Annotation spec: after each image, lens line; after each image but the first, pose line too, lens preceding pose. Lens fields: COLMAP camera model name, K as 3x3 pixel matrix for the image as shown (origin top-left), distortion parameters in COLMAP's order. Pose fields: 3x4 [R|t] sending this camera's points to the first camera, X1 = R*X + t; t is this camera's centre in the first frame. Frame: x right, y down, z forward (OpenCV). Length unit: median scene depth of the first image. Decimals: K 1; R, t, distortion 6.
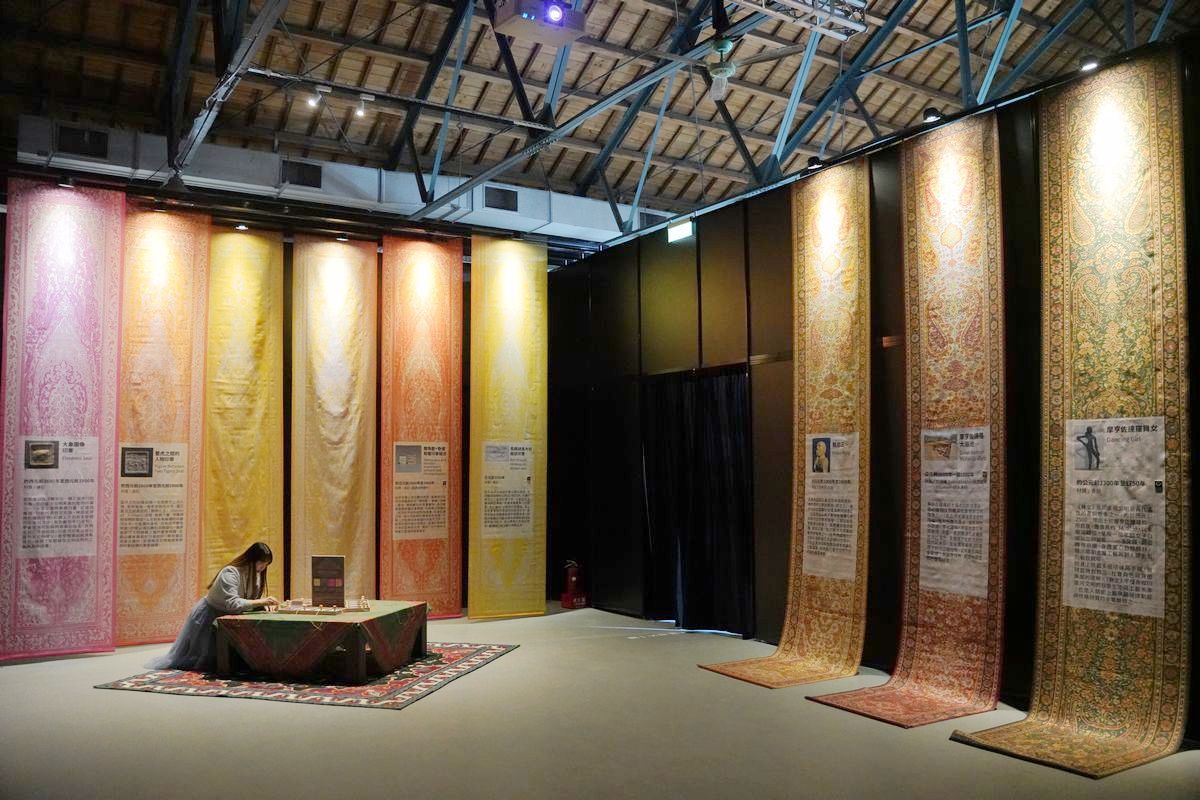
lens RADIAL K [[985.3, 0, 599.8], [0, 985.3, 402.8], [0, 0, 1]] dist [-0.070481, 0.035492]
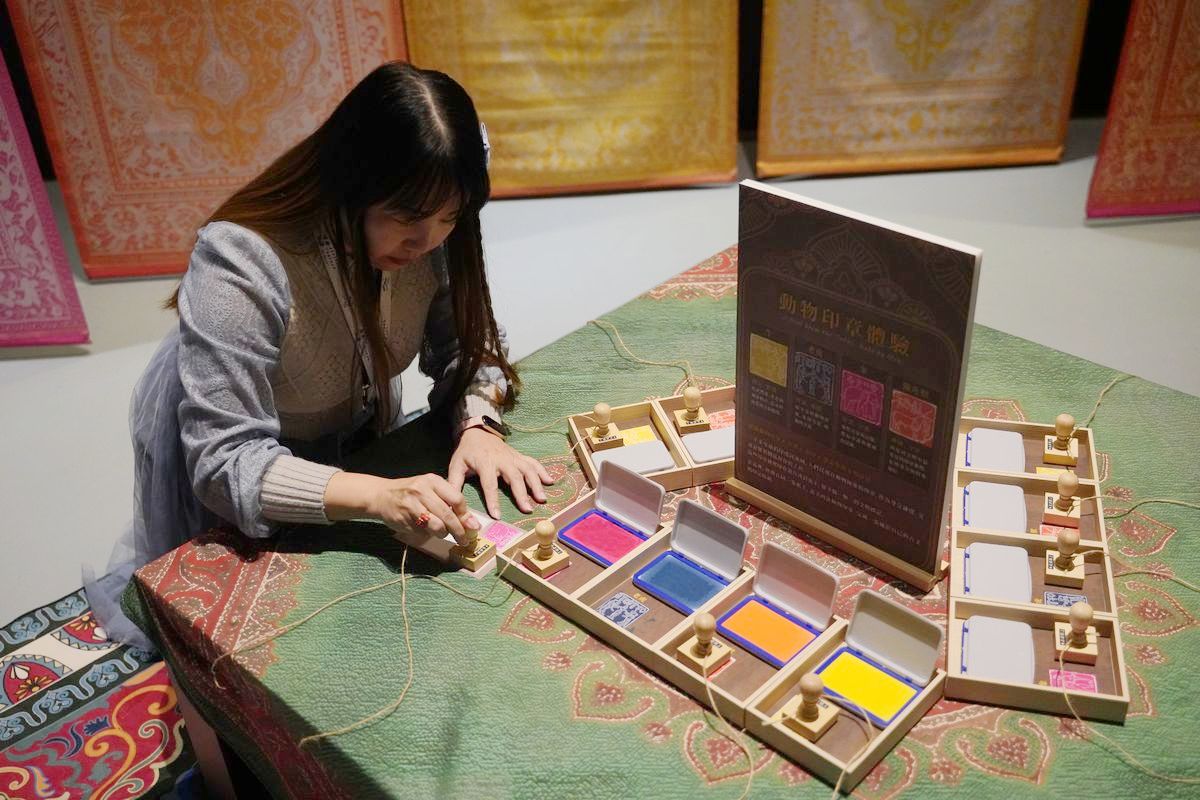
lens RADIAL K [[1223.6, 0, 599.6], [0, 1223.6, 400.6], [0, 0, 1]] dist [-0.008735, 0.000000]
pose [[0.867460, 0.246504, -0.432145, -0.216085], [0.069424, 0.800144, 0.595777, 0.071074], [0.492640, -0.546813, 0.676979, 0.807691]]
